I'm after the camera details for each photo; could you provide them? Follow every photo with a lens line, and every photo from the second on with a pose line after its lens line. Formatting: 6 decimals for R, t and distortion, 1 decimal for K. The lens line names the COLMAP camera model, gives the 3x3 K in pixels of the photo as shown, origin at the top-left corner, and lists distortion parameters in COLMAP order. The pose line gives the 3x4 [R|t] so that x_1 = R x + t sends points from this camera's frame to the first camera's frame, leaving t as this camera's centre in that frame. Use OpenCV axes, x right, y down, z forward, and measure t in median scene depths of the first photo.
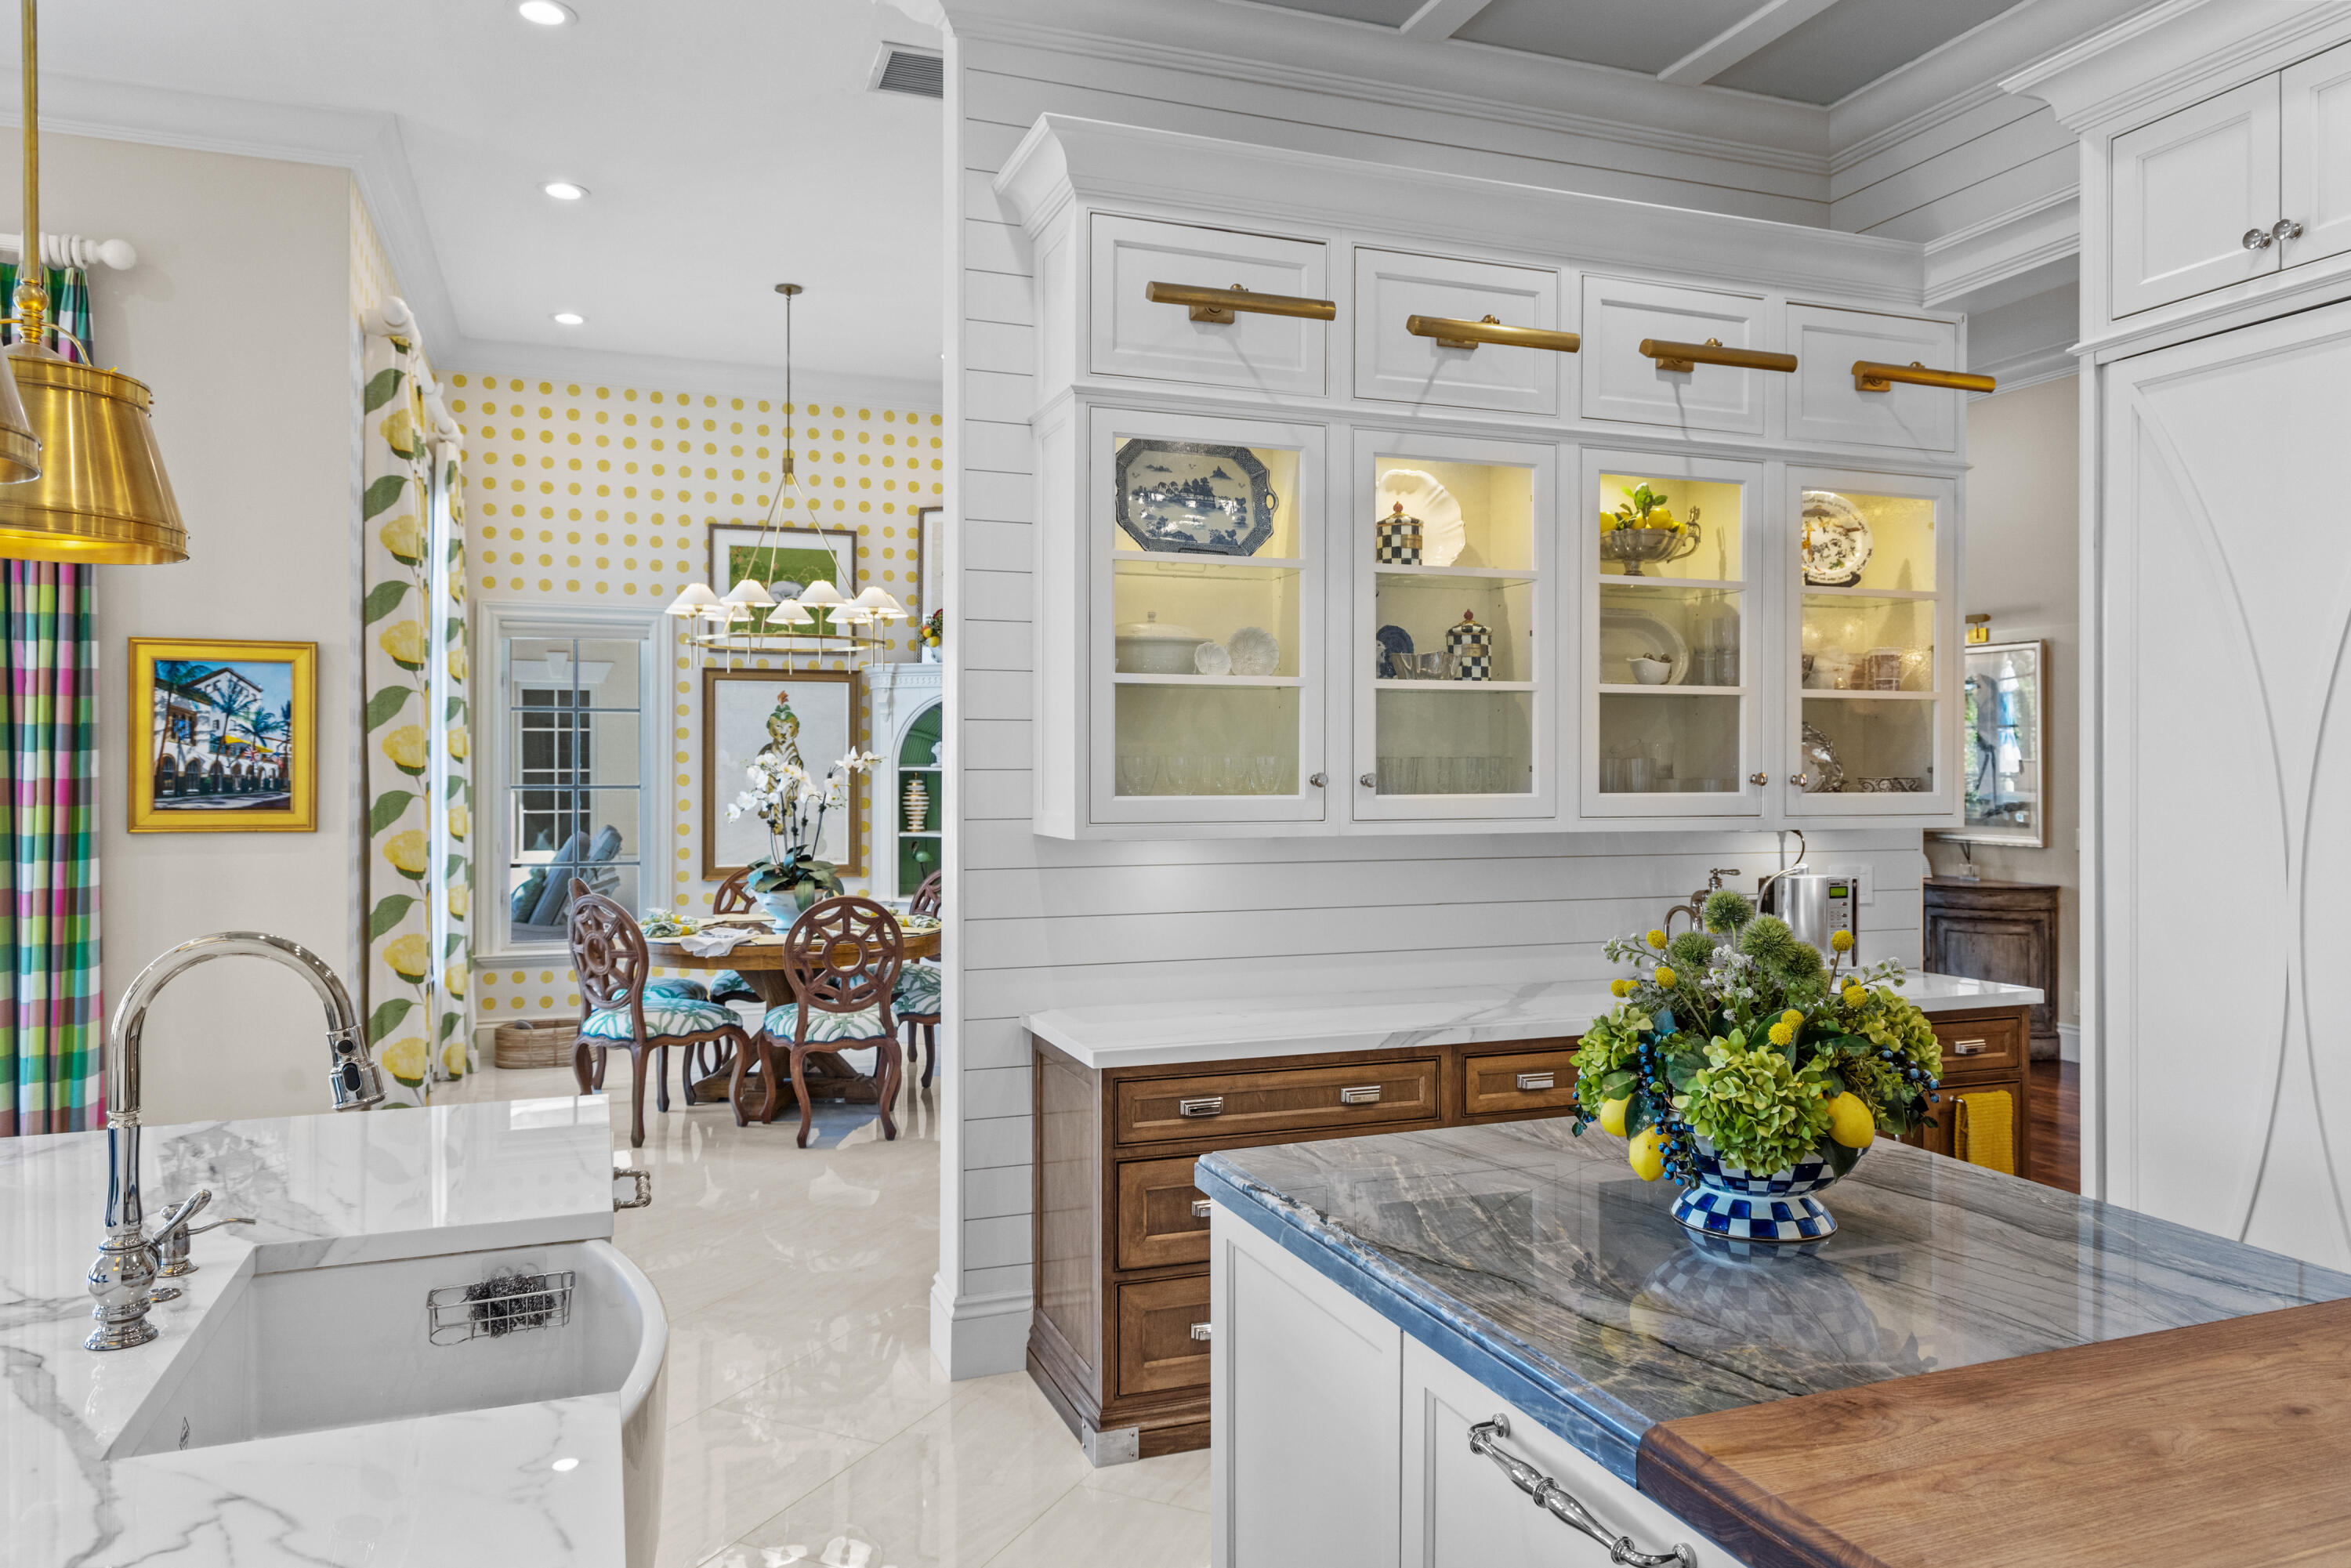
lens RADIAL K [[1604.5, 0, 1184.5], [0, 1604.5, 766.8], [0, 0, 1]] dist [0.006428, 0.002372]
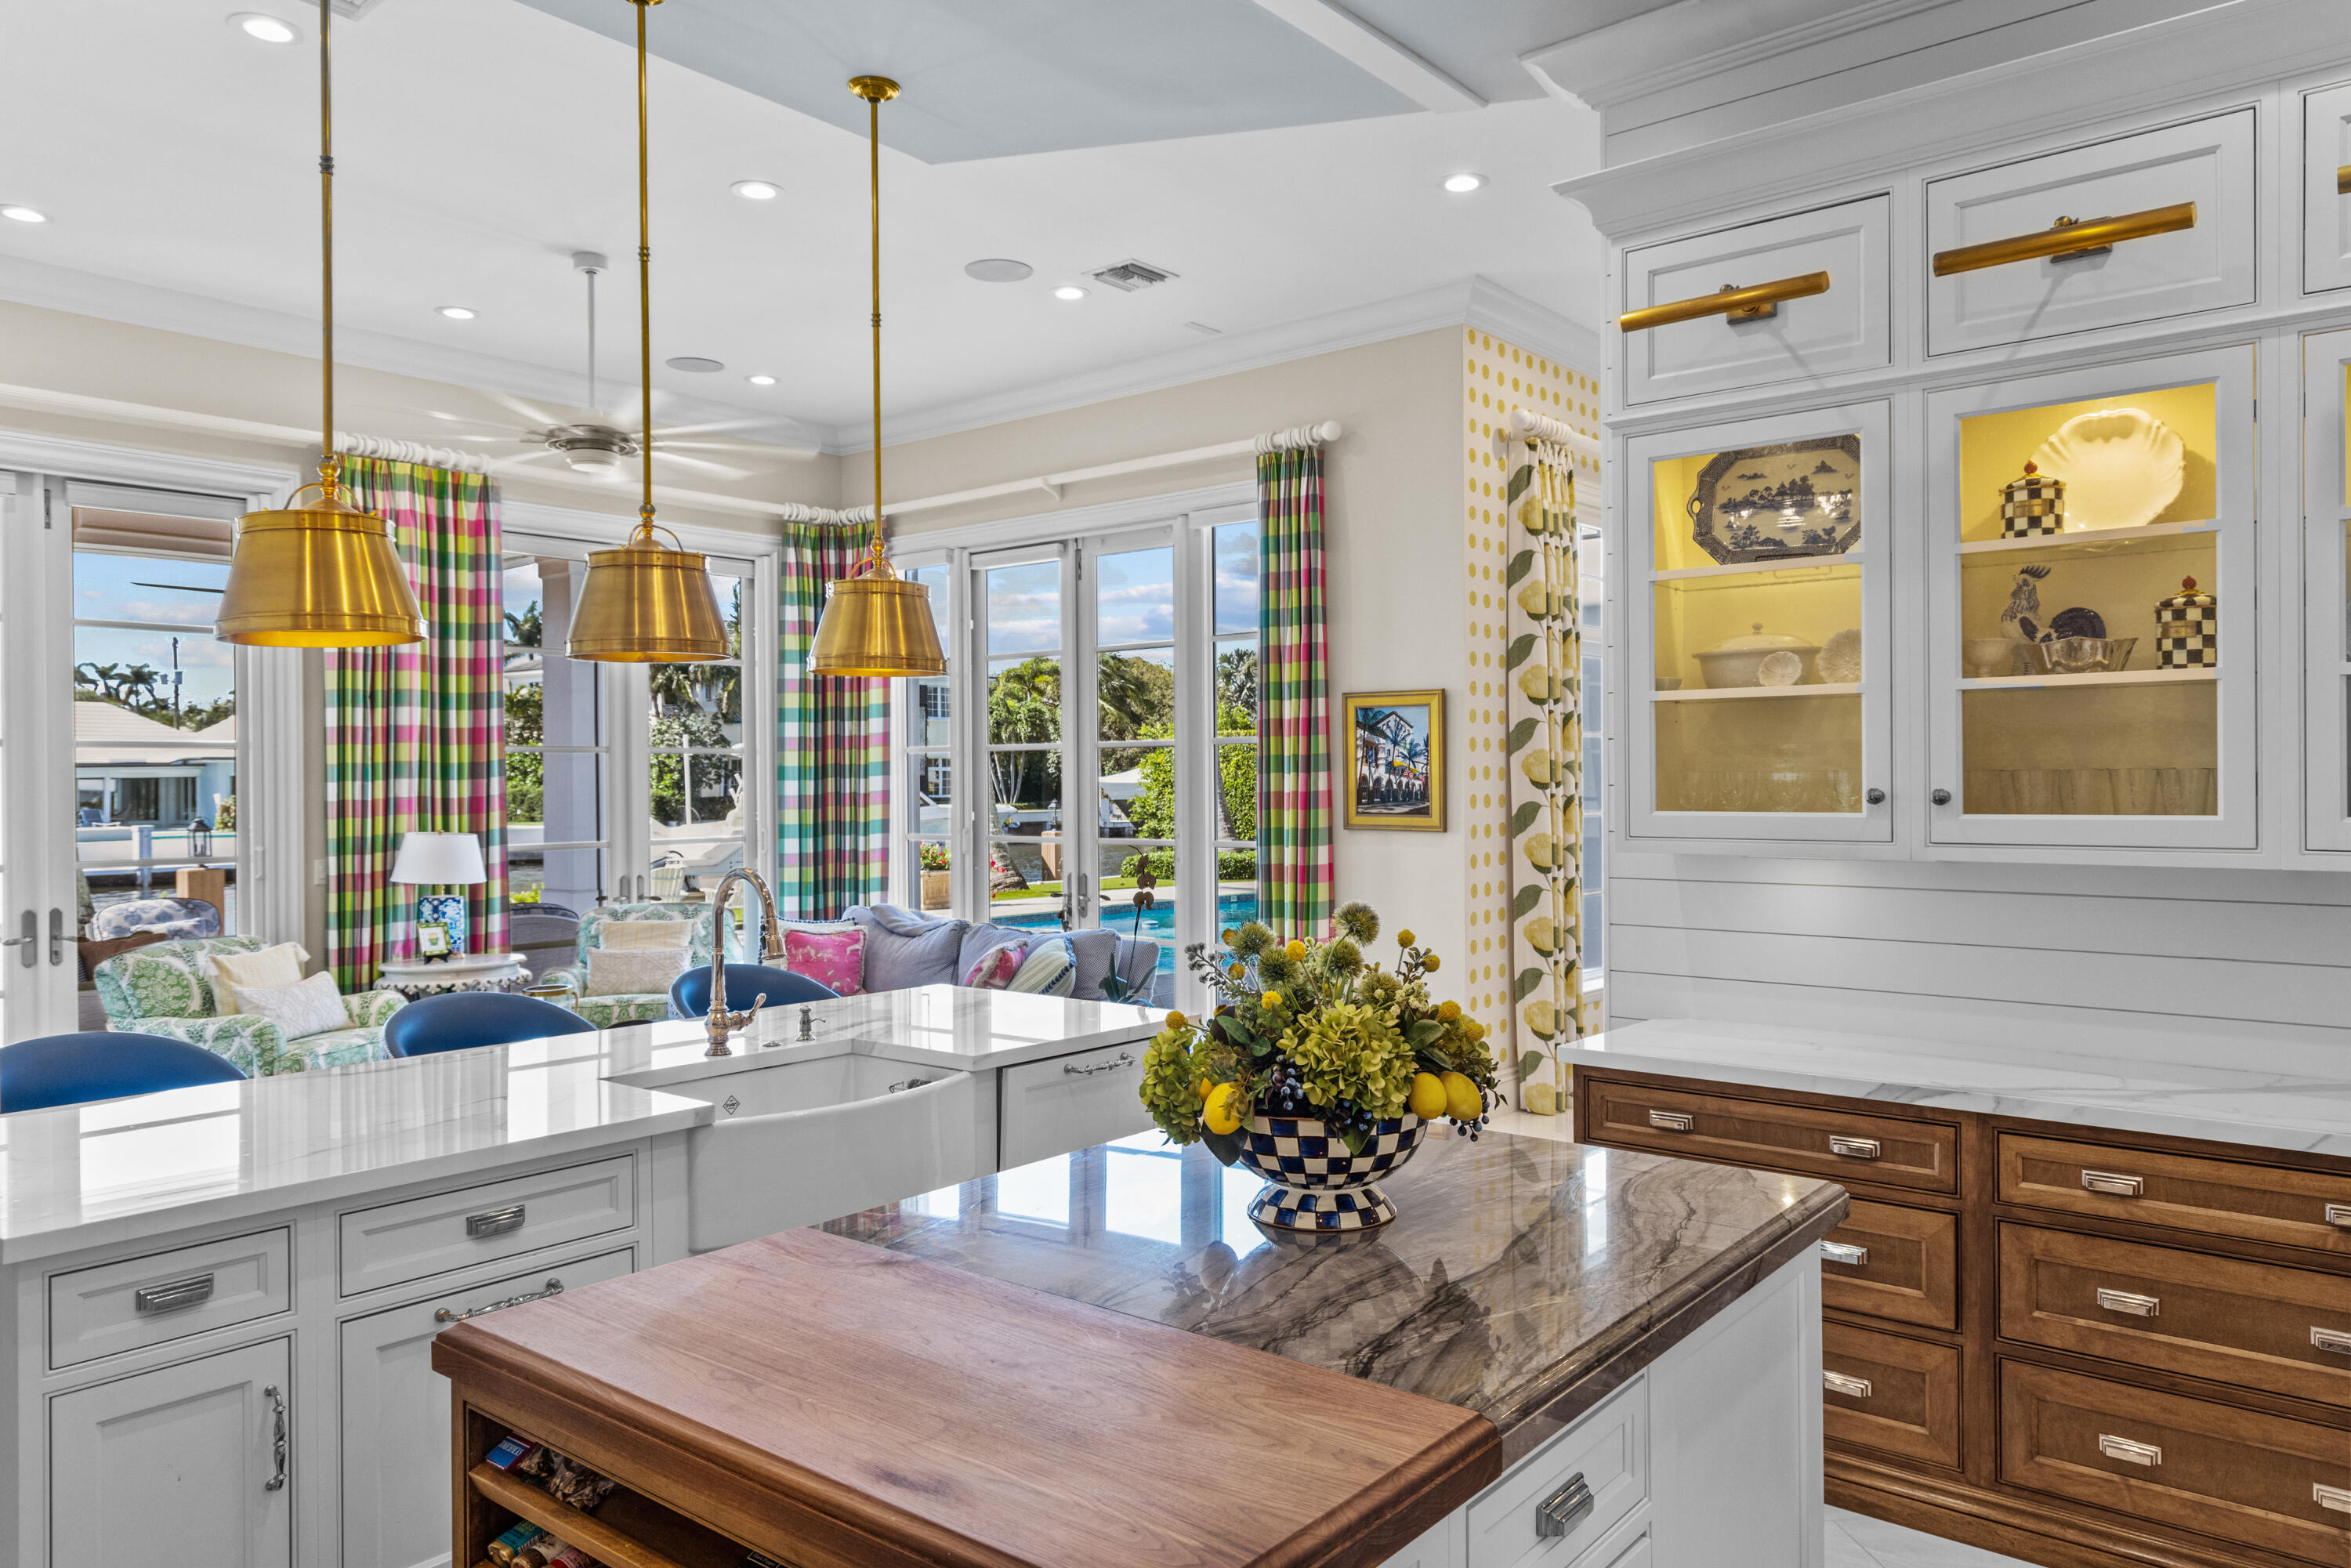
lens RADIAL K [[1604.5, 0, 1179.1], [0, 1604.5, 789.2], [0, 0, 1]] dist [0.006428, 0.002372]
pose [[0.483571, 0.001348, -0.875304, 0.643725], [0.003721, 0.999987, 0.003596, -0.000390], [0.875297, -0.004996, 0.483559, 0.212472]]
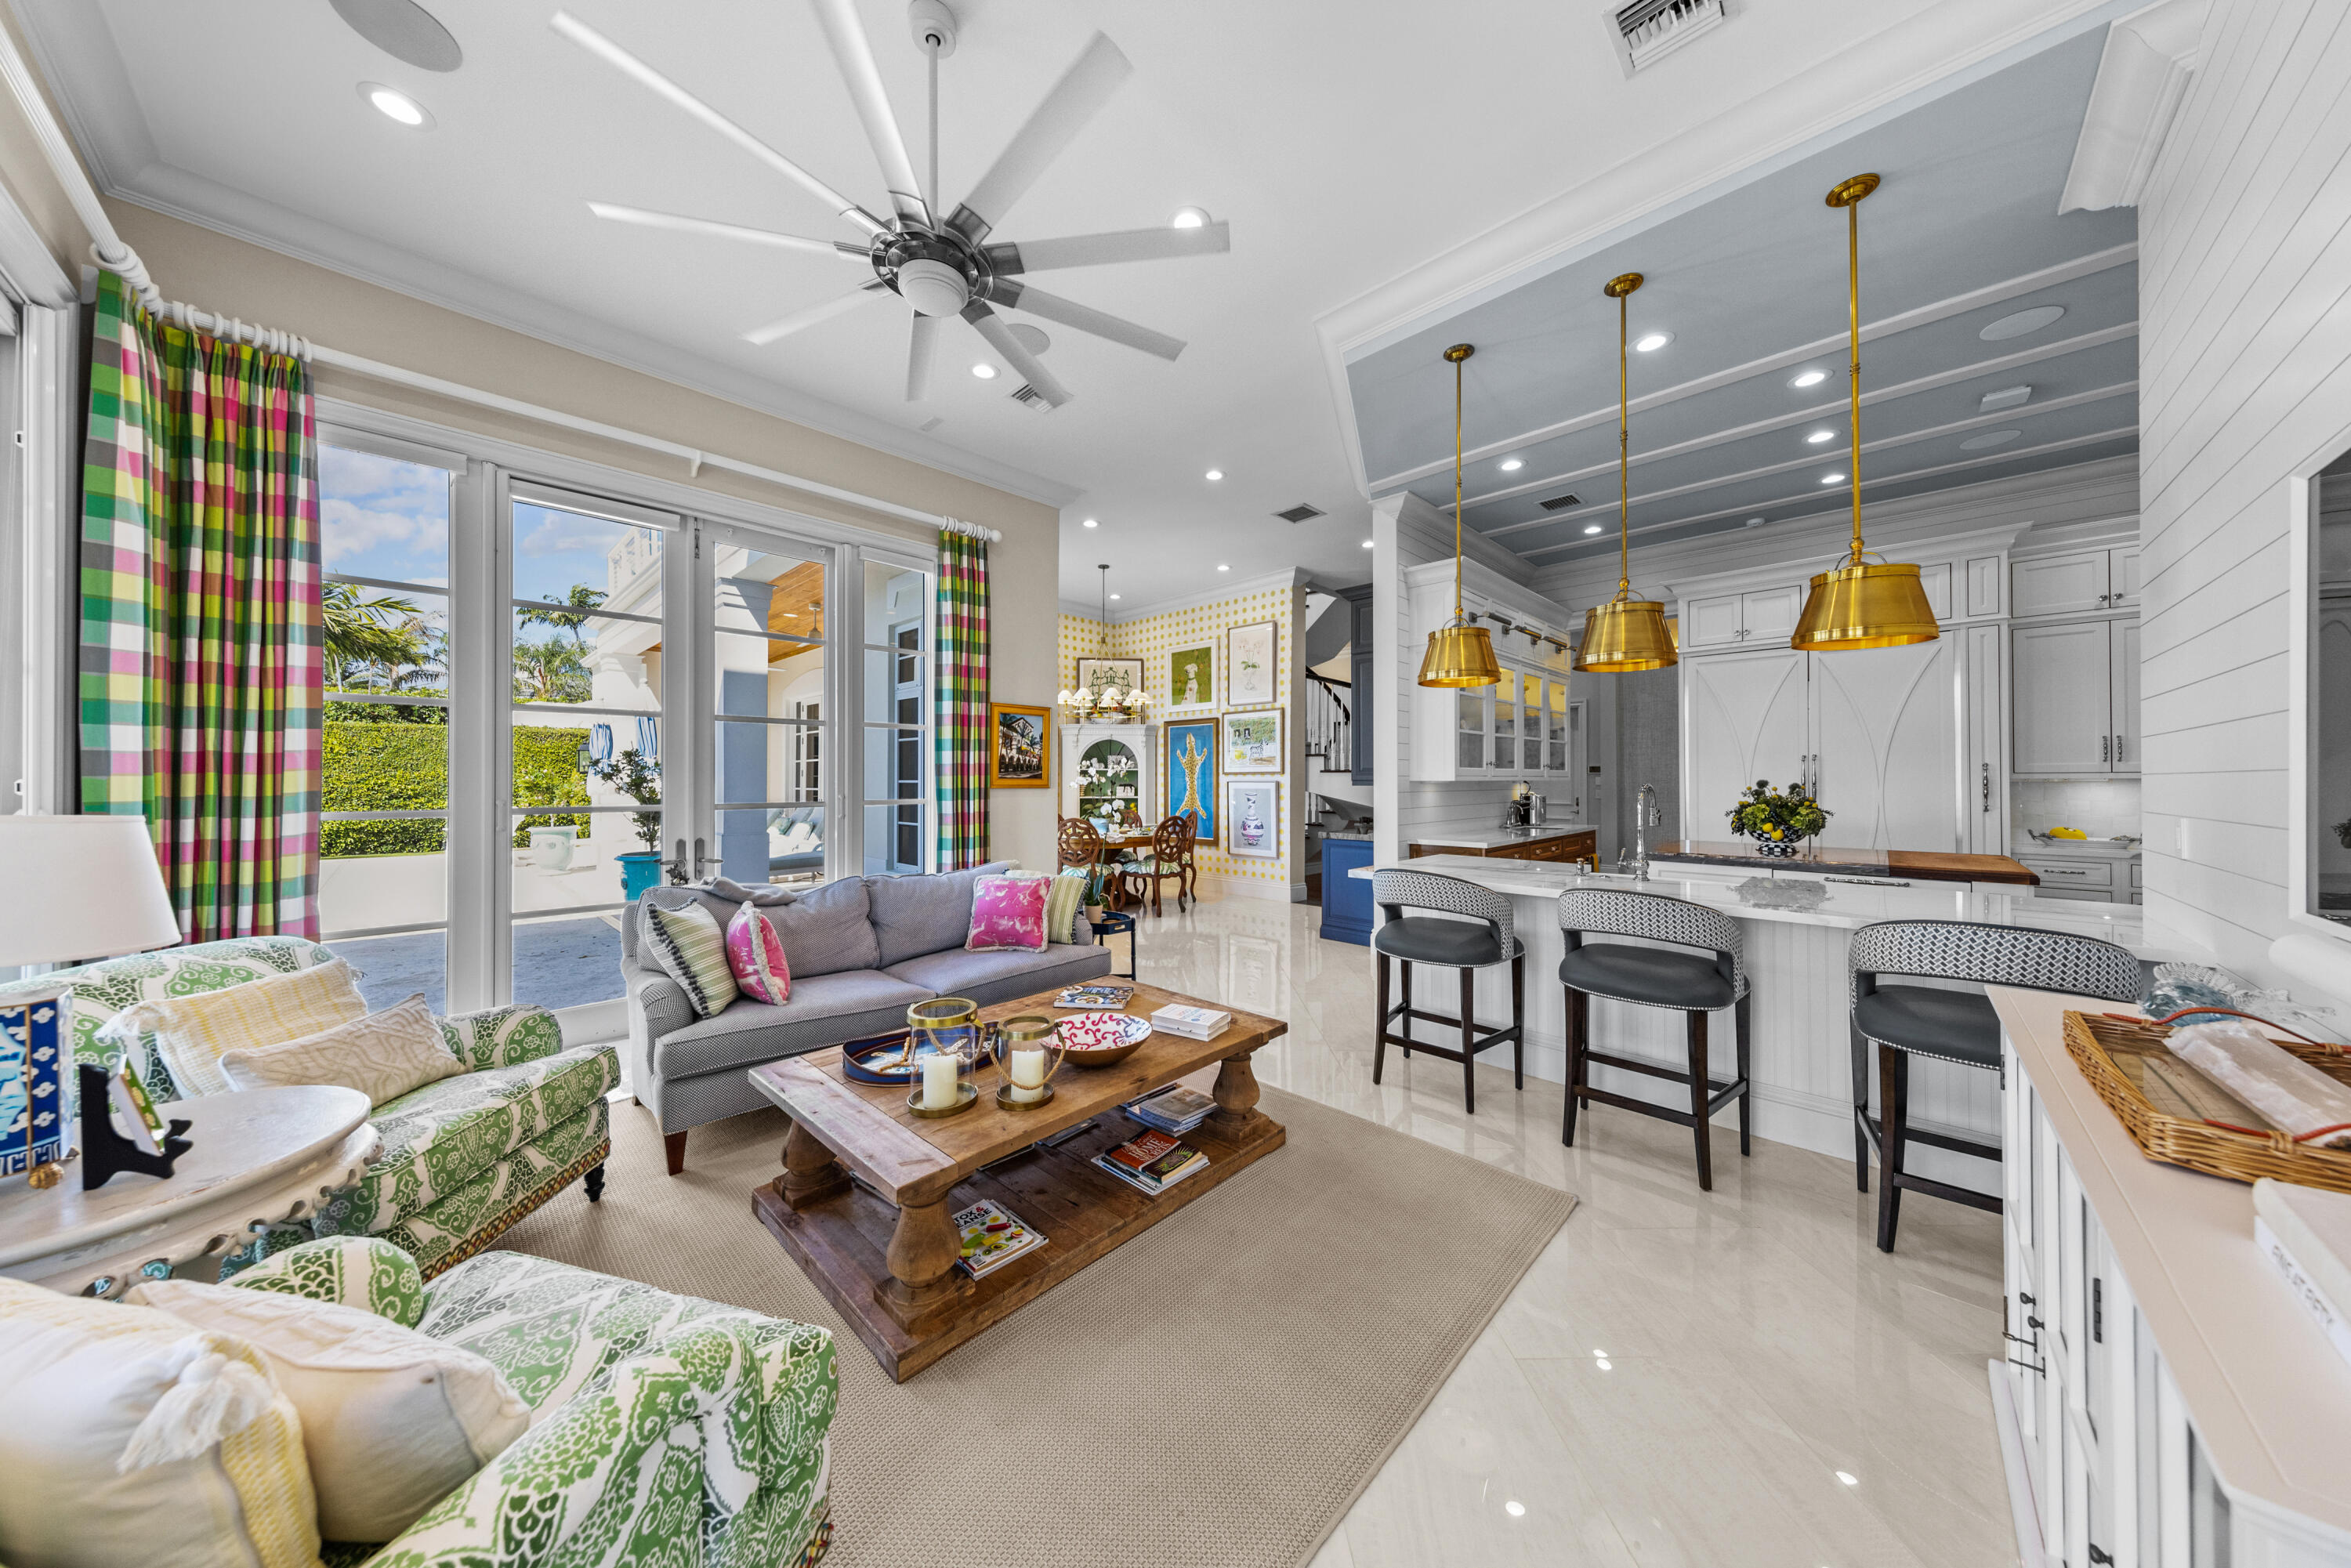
lens RADIAL K [[735.3, 0, 1176.3], [0, 735.3, 773.5], [0, 0, 1]] dist [-0.000535, -0.000008]
pose [[0.901480, 0.000768, 0.432819, -1.054155], [0.002078, 0.999979, -0.006102, 0.032901], [-0.432815, 0.006400, 0.901460, -0.064093]]
